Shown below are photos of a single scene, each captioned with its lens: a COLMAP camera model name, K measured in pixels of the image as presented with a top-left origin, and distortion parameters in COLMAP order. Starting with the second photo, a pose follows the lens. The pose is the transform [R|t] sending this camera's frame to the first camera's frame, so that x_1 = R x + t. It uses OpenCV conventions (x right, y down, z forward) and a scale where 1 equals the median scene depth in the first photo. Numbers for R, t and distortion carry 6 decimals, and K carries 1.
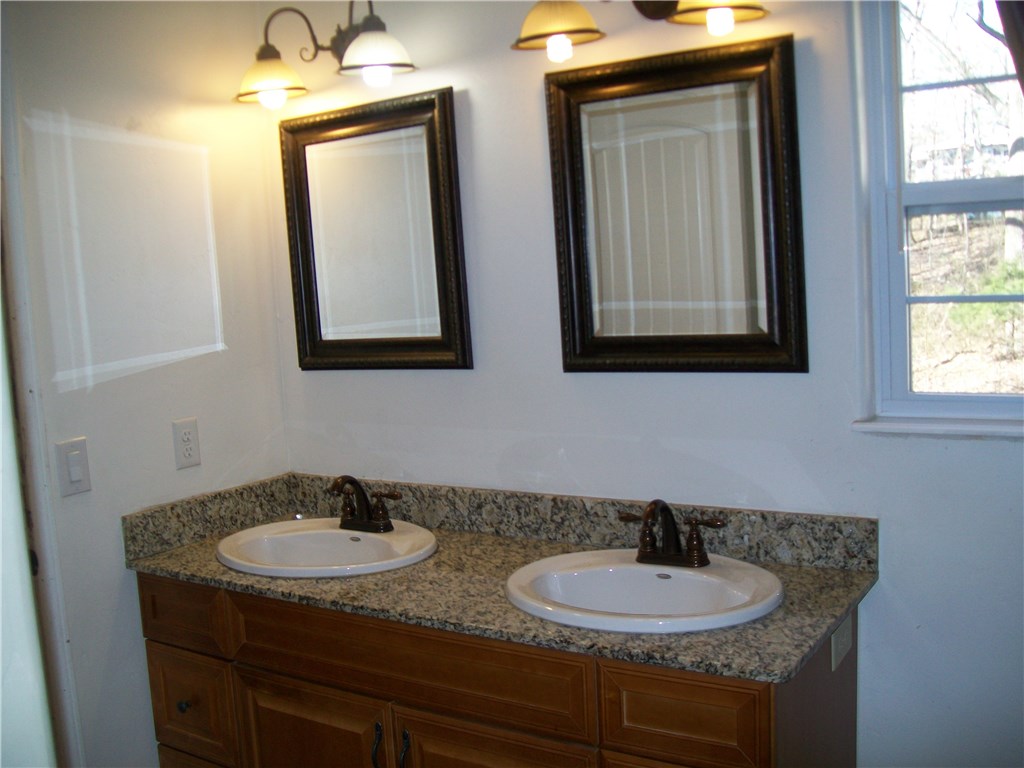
lens RADIAL K [[1061.3, 0, 511.7], [0, 1061.3, 382.1], [0, 0, 1]] dist [-0.137413, 0.000000]
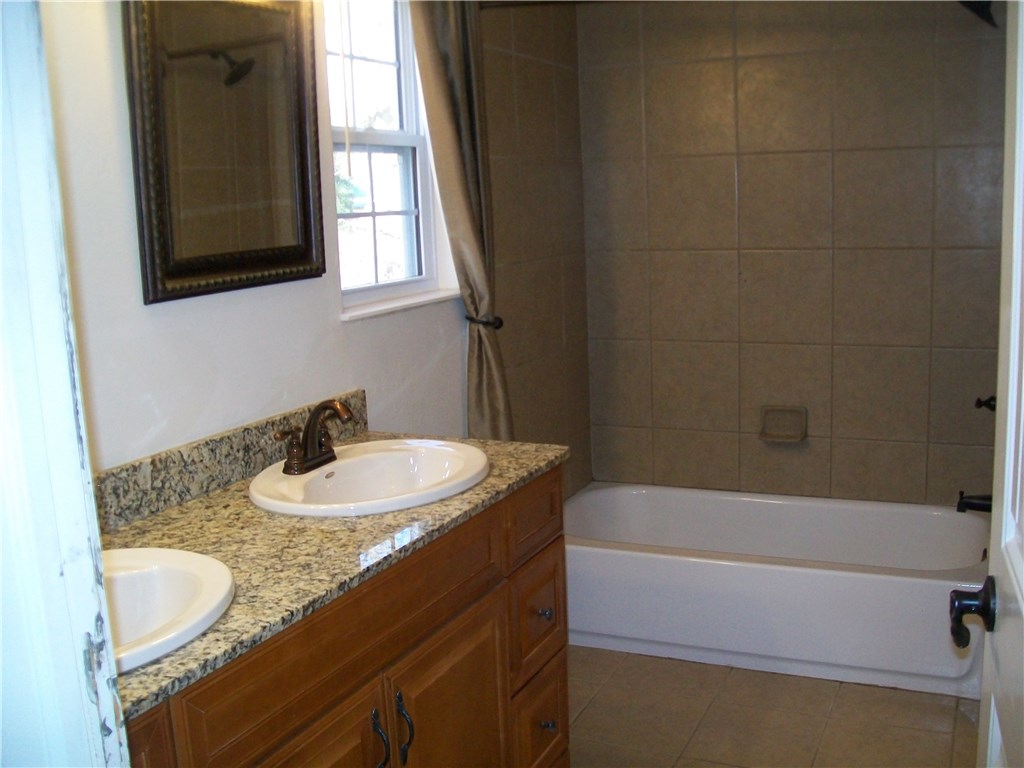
lens RADIAL K [[1061.3, 0, 511.3], [0, 1061.3, 385.9], [0, 0, 1]] dist [-0.137413, 0.000000]
pose [[-0.128972, -0.108993, 0.985640, -0.849170], [0.154846, 0.979536, 0.128580, -0.008064], [-0.979484, 0.169205, -0.109456, 0.872658]]
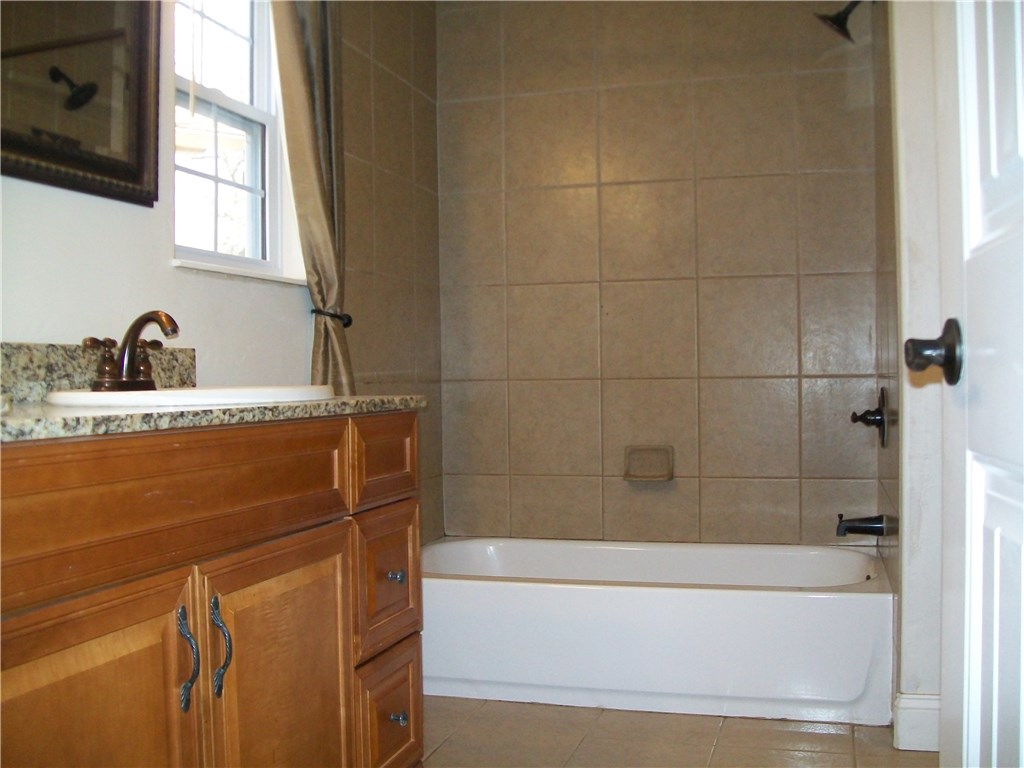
lens RADIAL K [[1061.3, 0, 512.0], [0, 1061.3, 384.0], [0, 0, 1]] dist [-0.137413, 0.000000]
pose [[-0.271284, 0.052576, 0.961062, -0.741148], [0.132707, 0.991014, -0.016754, 0.212590], [-0.953307, 0.122995, -0.275823, 0.895004]]
